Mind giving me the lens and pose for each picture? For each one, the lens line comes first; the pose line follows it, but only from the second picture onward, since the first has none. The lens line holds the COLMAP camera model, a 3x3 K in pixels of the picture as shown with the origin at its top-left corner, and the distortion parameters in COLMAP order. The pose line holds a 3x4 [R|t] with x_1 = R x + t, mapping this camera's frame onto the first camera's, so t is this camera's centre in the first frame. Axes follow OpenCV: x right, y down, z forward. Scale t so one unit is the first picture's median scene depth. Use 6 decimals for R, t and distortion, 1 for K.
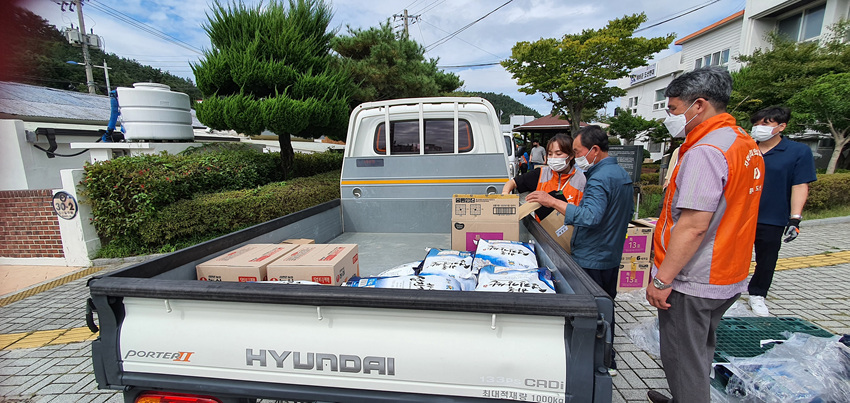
lens RADIAL K [[297.1, 0, 407.9], [0, 297.1, 202.8], [0, 0, 1]] dist [-0.000371, -0.000075]
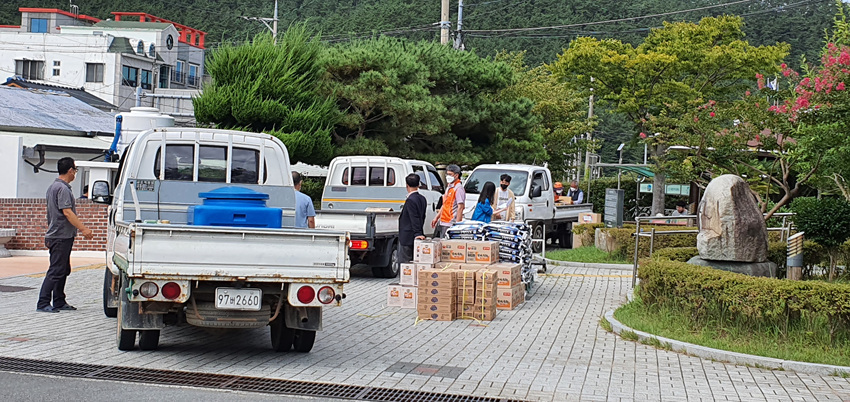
lens RADIAL K [[1002.9, 0, 425.0], [0, 1002.9, 201.0], [0, 0, 1]] dist [0.002381, 0.006008]
pose [[0.994061, 0.050051, -0.096634, 0.458399], [-0.063846, 0.987310, -0.145405, 0.366863], [0.088130, 0.150711, 0.984642, -2.300945]]
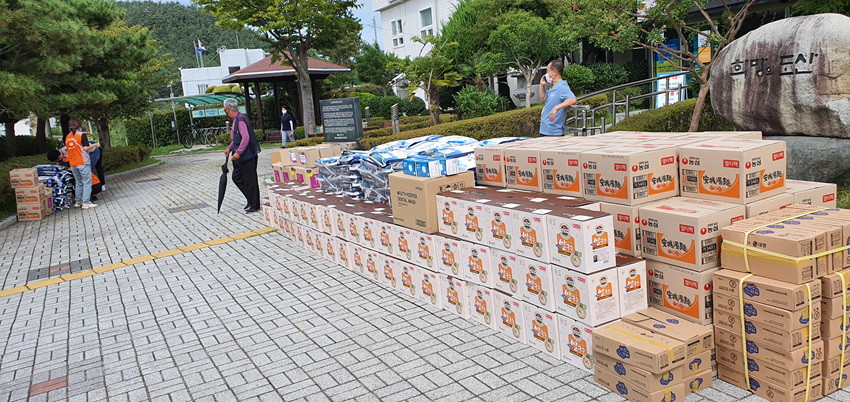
lens RADIAL K [[651.4, 0, 425.0], [0, 651.4, 201.0], [0, 0, 1]] dist [-0.000818, 0.000159]
pose [[0.819397, -0.163871, 0.549304, -0.200587], [0.189425, 0.981841, 0.010342, 0.145770], [-0.541024, 0.095578, 0.835559, -0.793785]]
